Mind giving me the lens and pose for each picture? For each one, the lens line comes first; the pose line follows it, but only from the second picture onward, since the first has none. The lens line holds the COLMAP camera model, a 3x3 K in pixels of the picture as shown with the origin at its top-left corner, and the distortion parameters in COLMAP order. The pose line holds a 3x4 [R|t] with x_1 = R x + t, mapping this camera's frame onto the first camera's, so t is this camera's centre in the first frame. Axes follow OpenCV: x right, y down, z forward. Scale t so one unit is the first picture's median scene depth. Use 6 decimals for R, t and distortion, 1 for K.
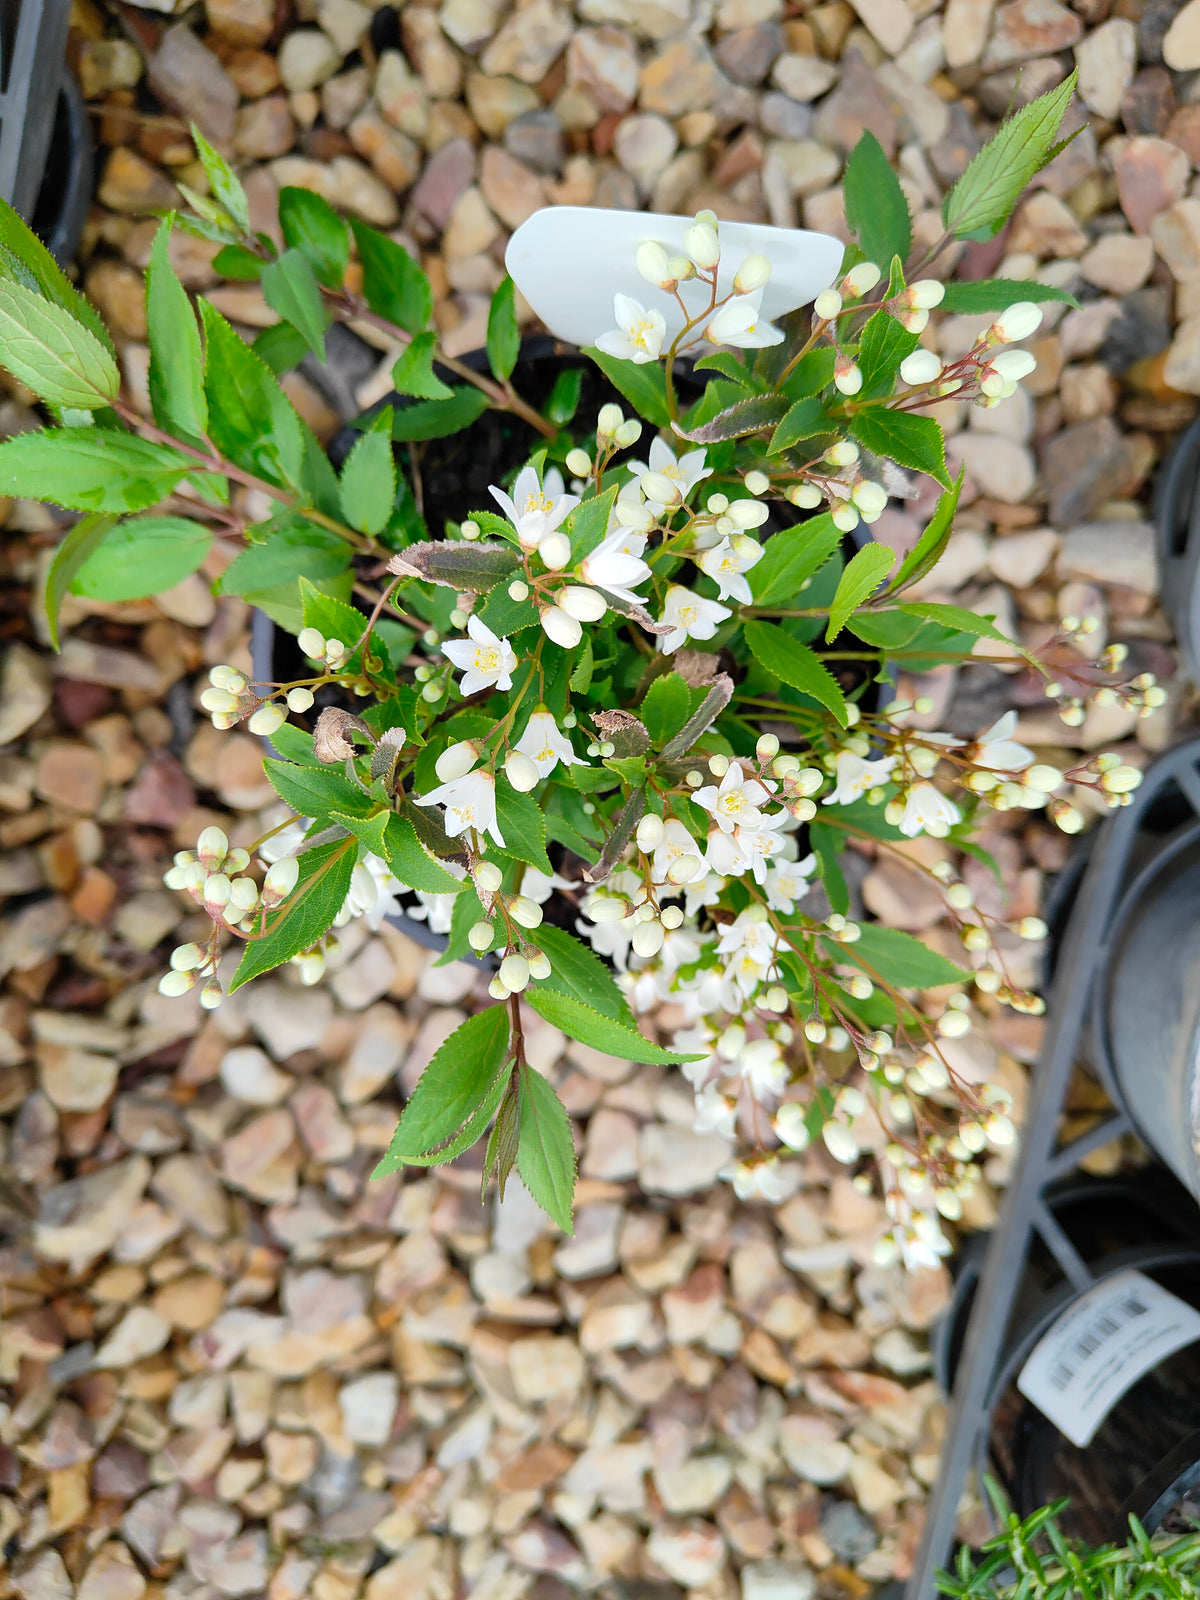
lens RADIAL K [[1187.6, 0, 594.8], [0, 1187.6, 798.7], [0, 0, 1]] dist [-0.023308, 0.000101]
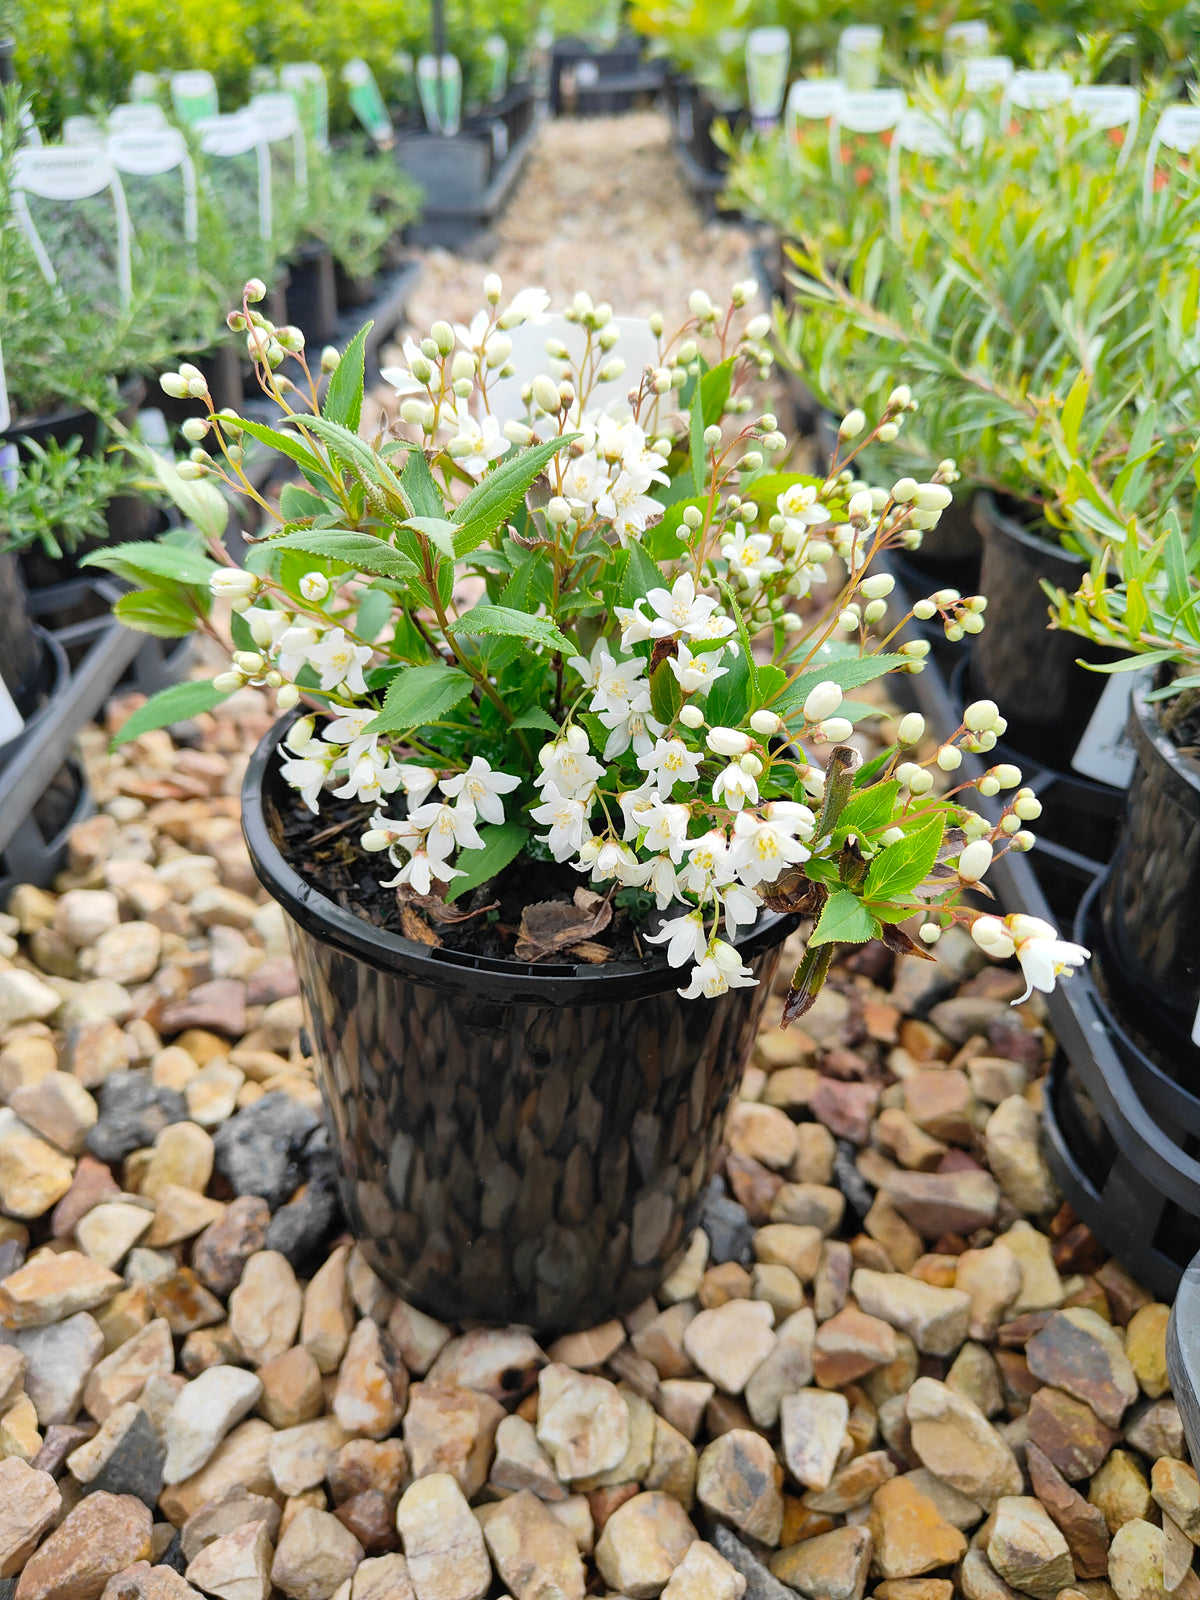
lens RADIAL K [[1186.7, 0, 585.5], [0, 1186.7, 780.8], [0, 0, 1]] dist [-0.022096, 0.000613]
pose [[-0.988250, 0.074721, -0.133335, -0.051413], [-0.150152, -0.637613, 0.755582, -0.498423], [-0.028559, 0.766724, 0.641341, 0.188704]]
